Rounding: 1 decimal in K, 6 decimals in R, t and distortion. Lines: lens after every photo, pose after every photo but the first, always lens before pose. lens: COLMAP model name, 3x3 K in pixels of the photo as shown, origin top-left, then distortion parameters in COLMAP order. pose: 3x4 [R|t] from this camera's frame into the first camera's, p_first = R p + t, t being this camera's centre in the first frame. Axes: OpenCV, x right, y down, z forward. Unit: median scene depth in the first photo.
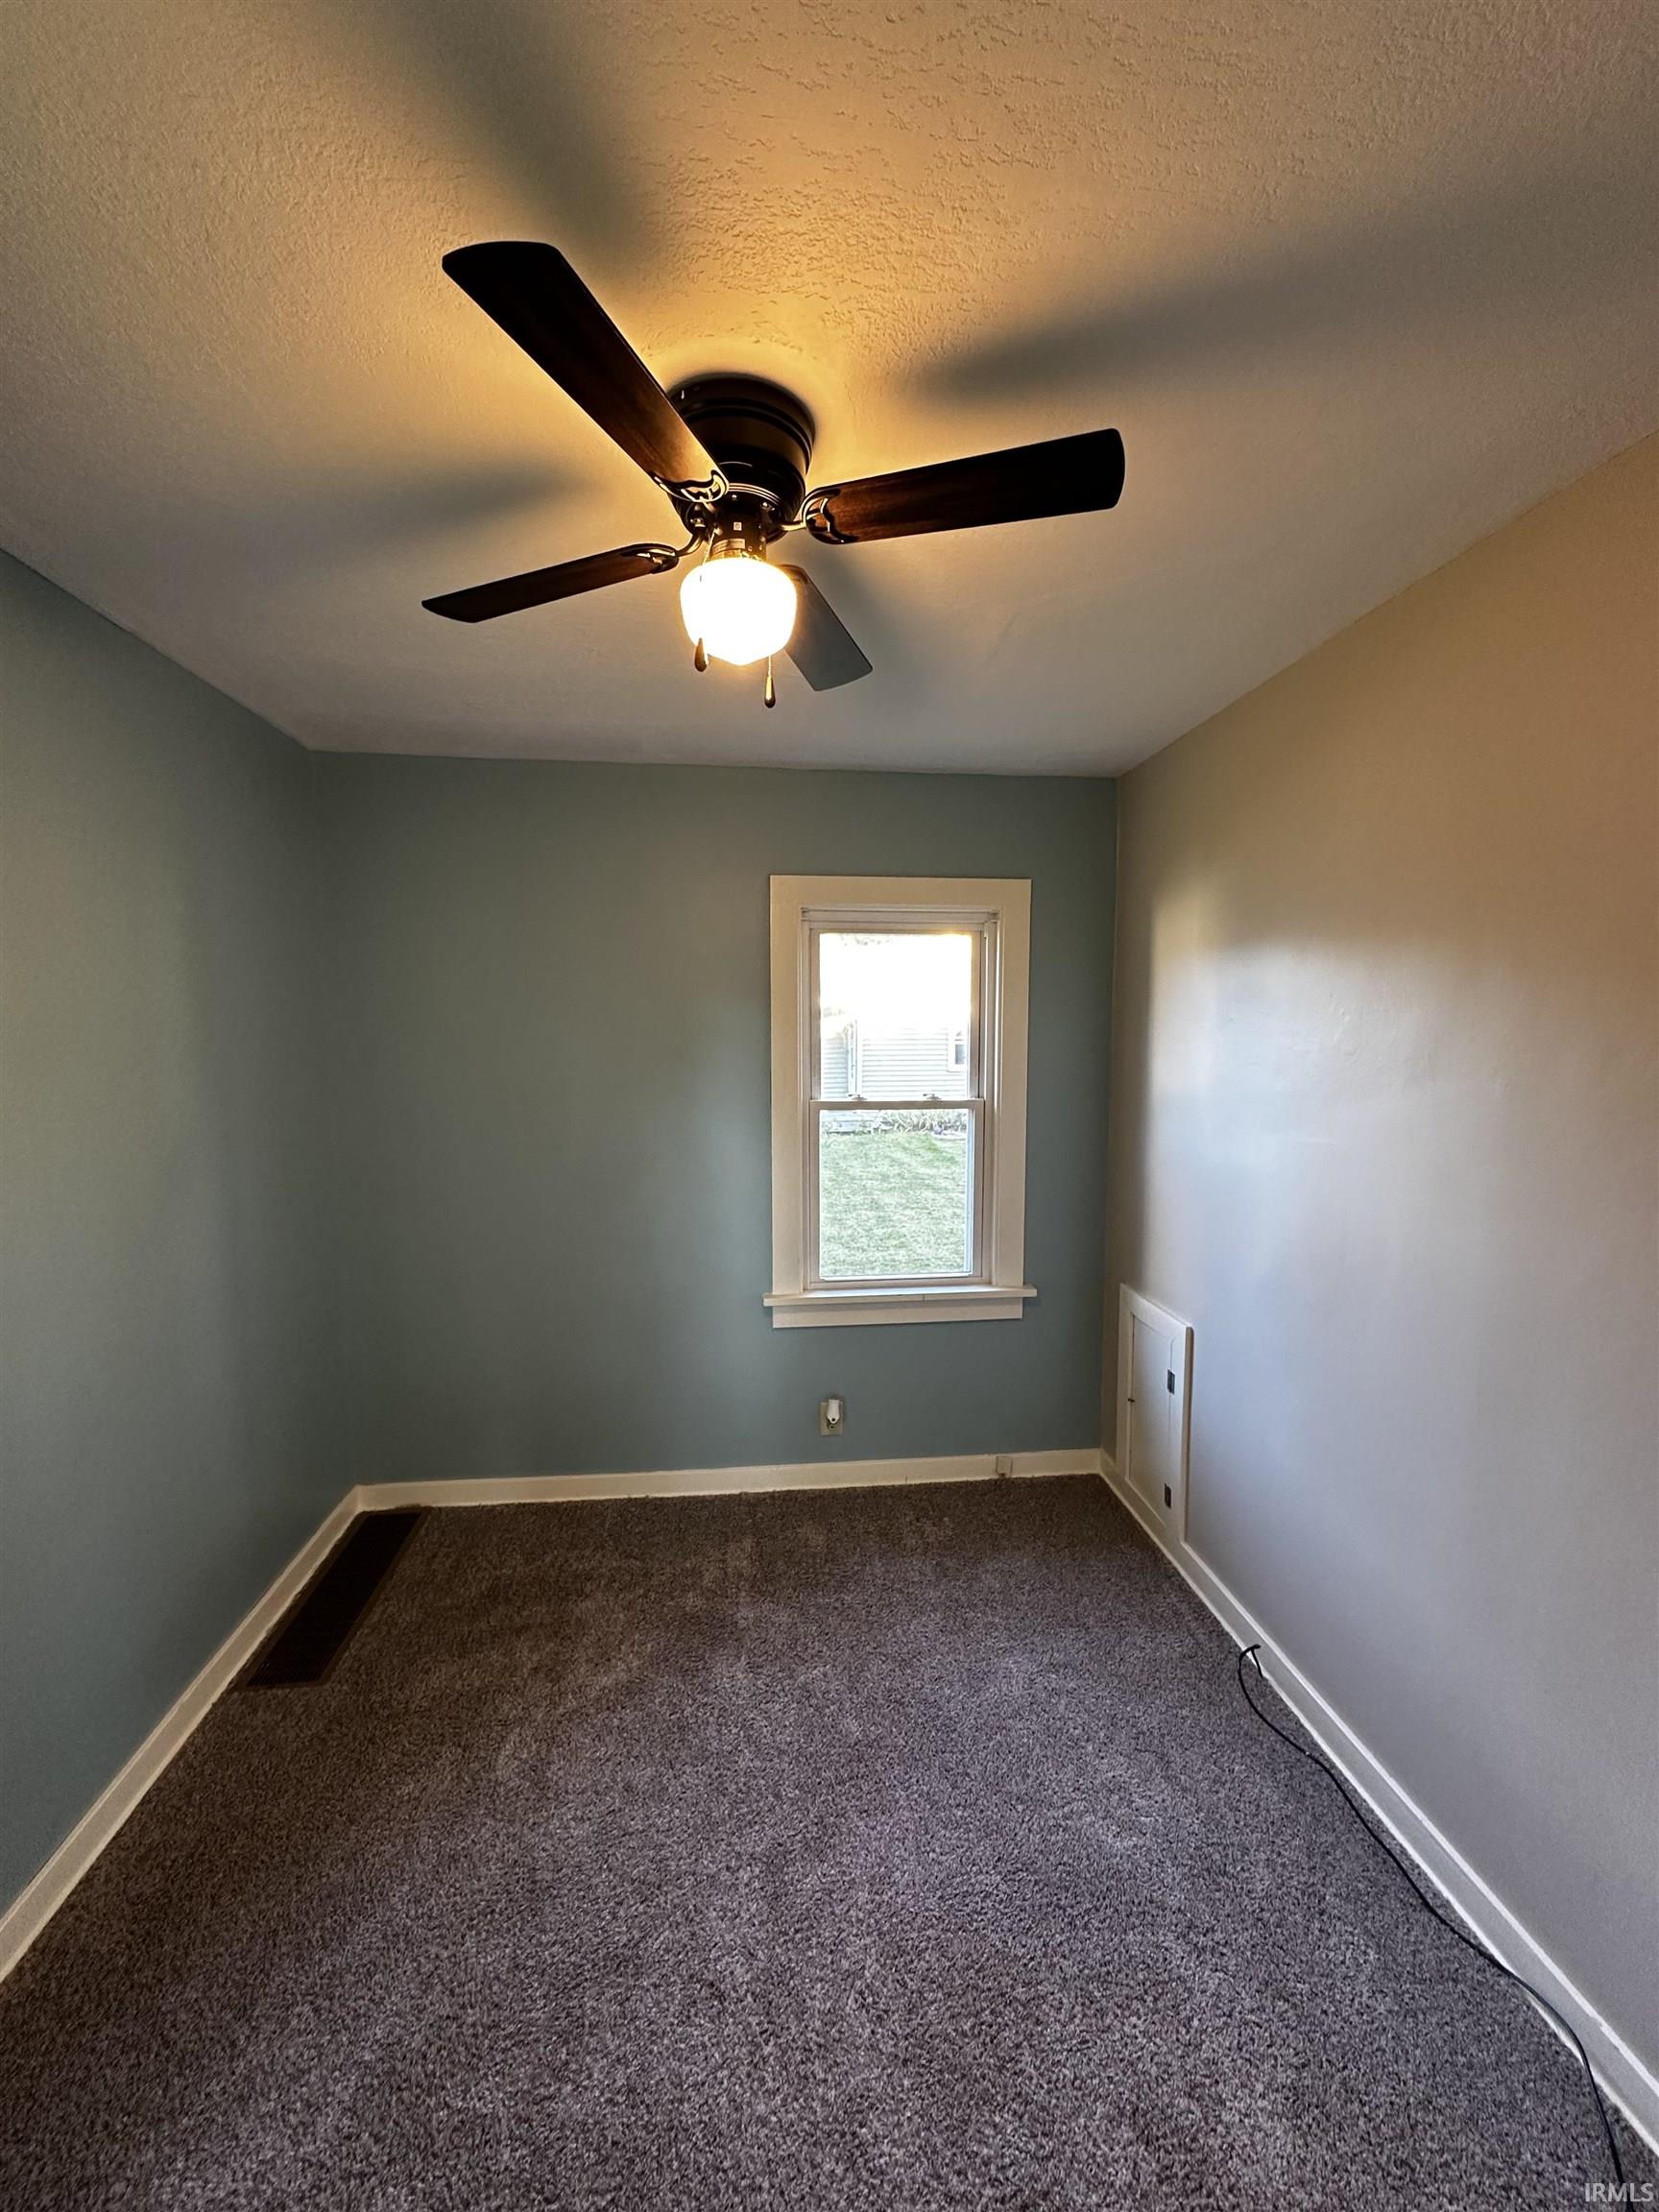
lens RADIAL K [[881.9, 0, 814.9], [0, 881.9, 1115.0], [0, 0, 1]] dist [-0.002893, 0.001035]
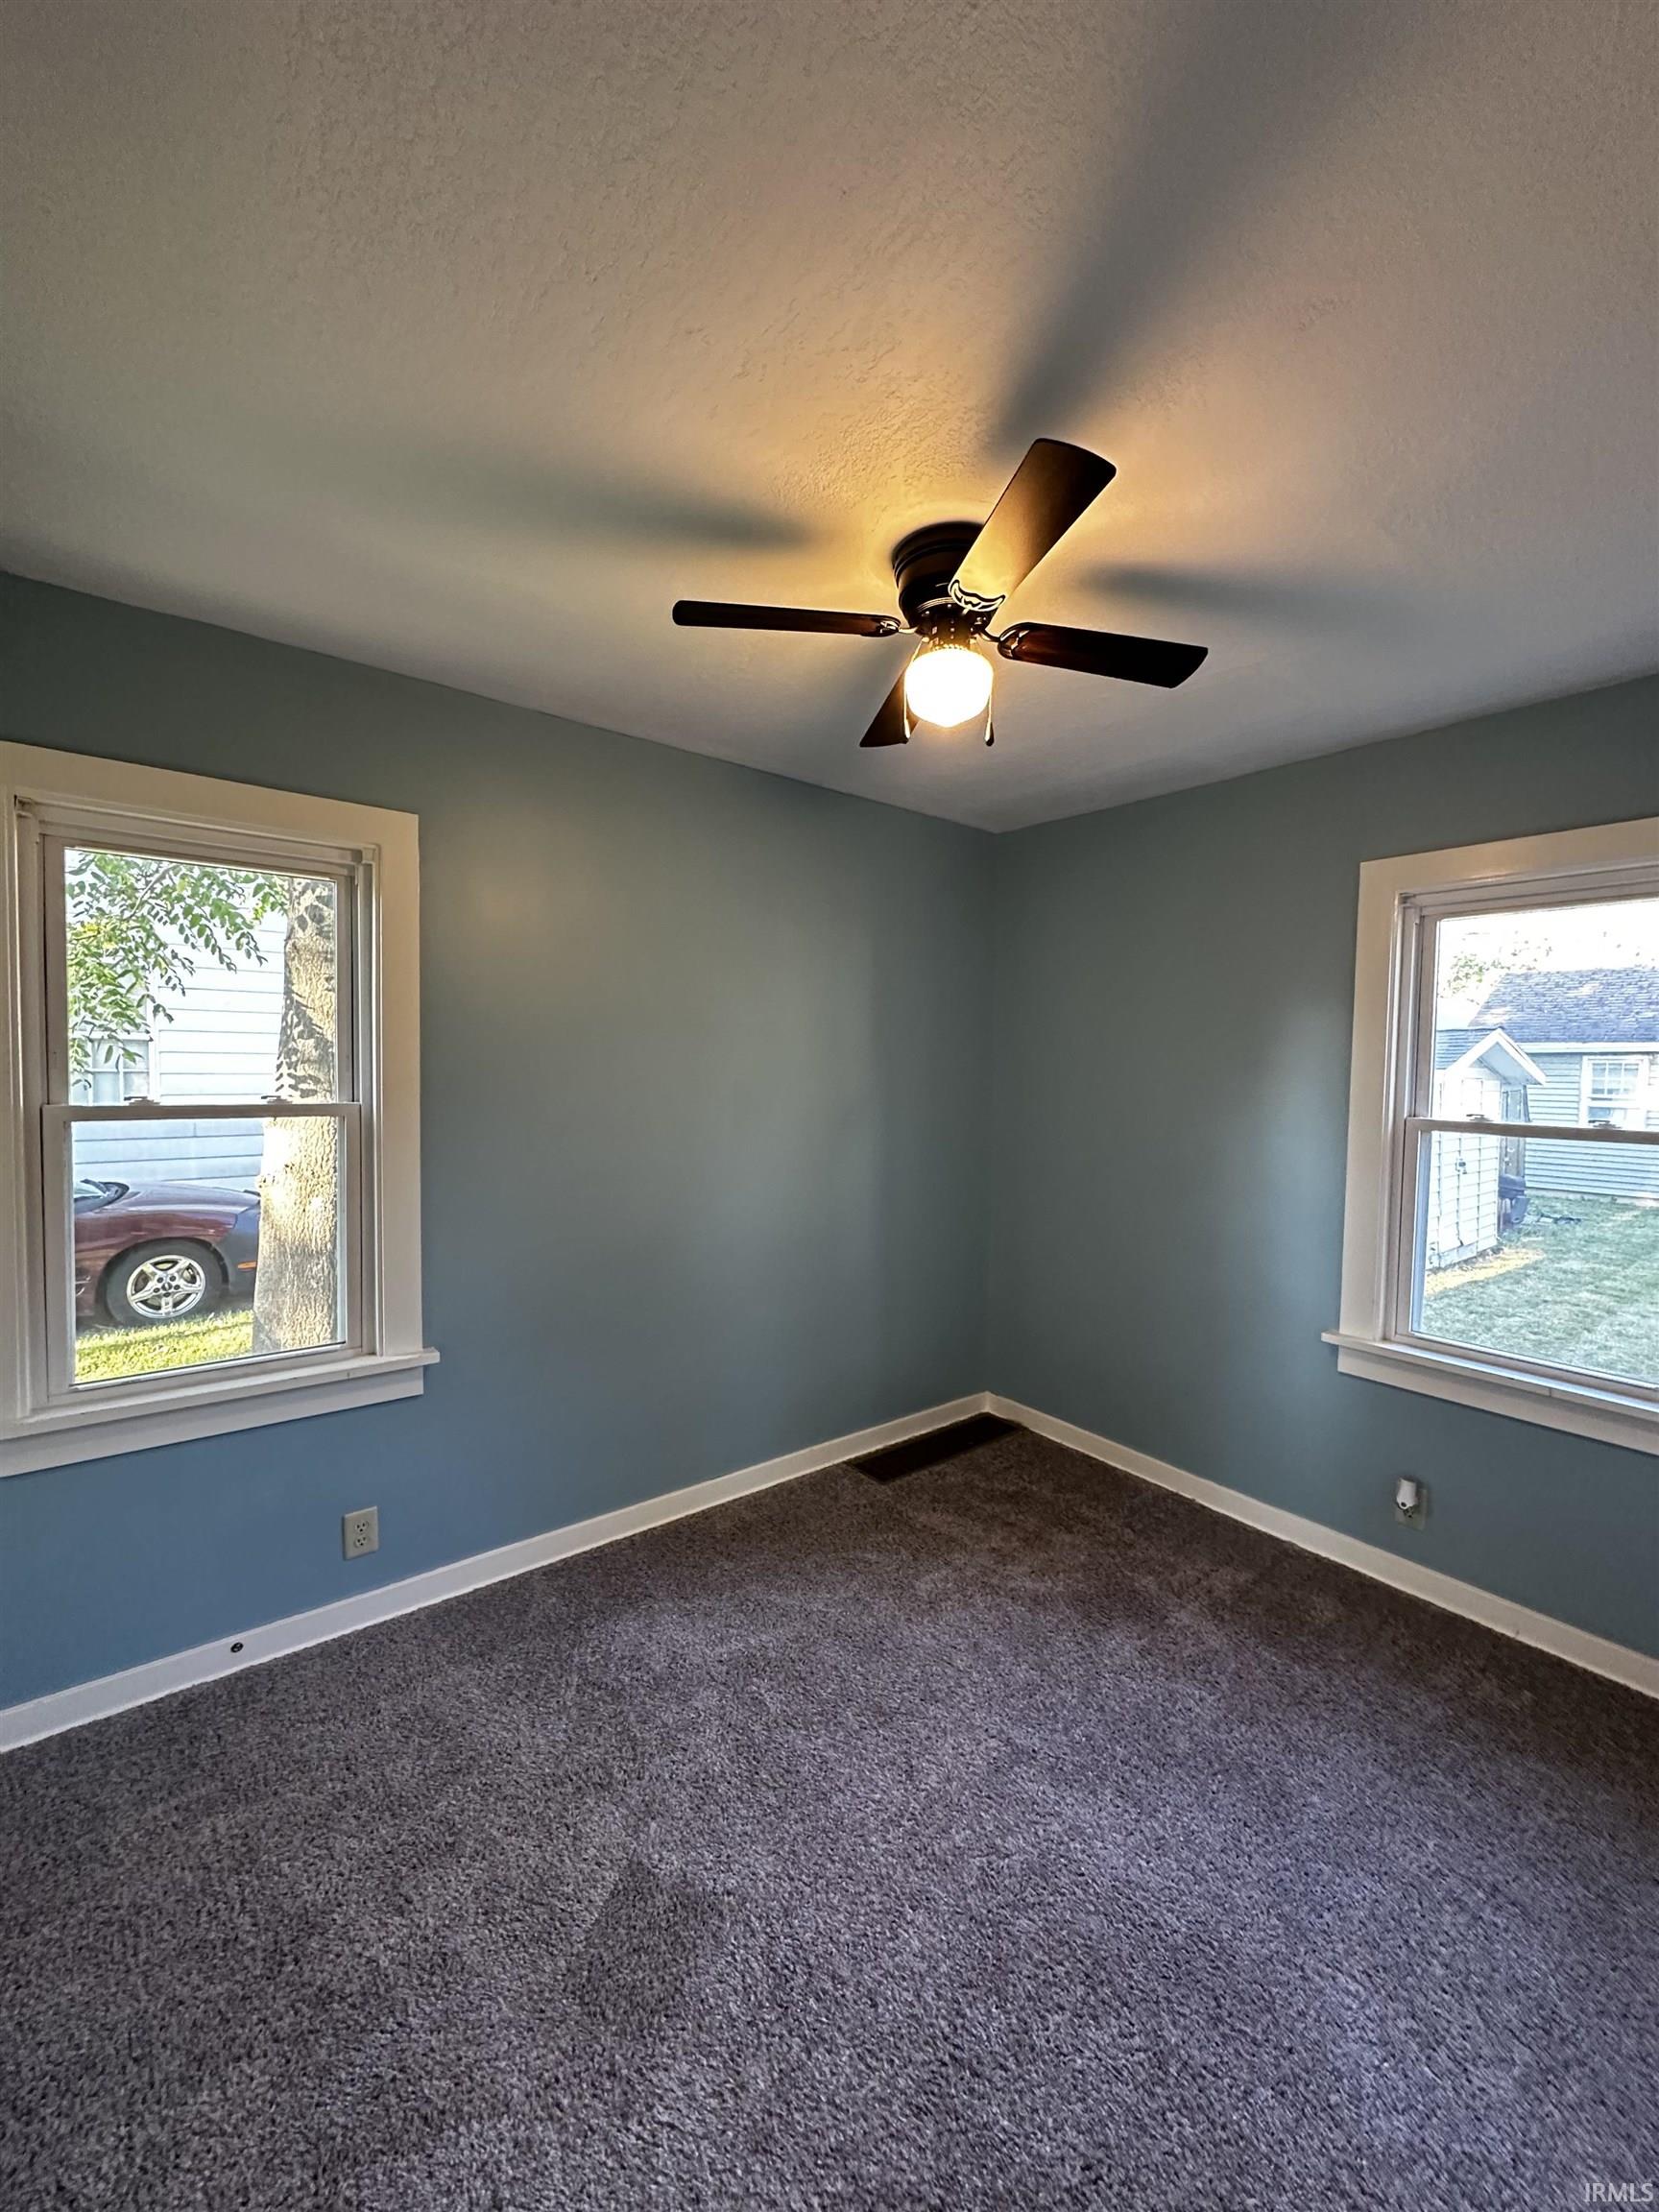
lens RADIAL K [[881.9, 0, 832.2], [0, 881.9, 1119.8], [0, 0, 1]] dist [-0.002893, 0.001035]
pose [[0.532976, 0.061920, -0.843862, 0.463369], [-0.106314, 0.994316, 0.005813, 0.045105], [0.839425, 0.086616, 0.536529, 0.087865]]
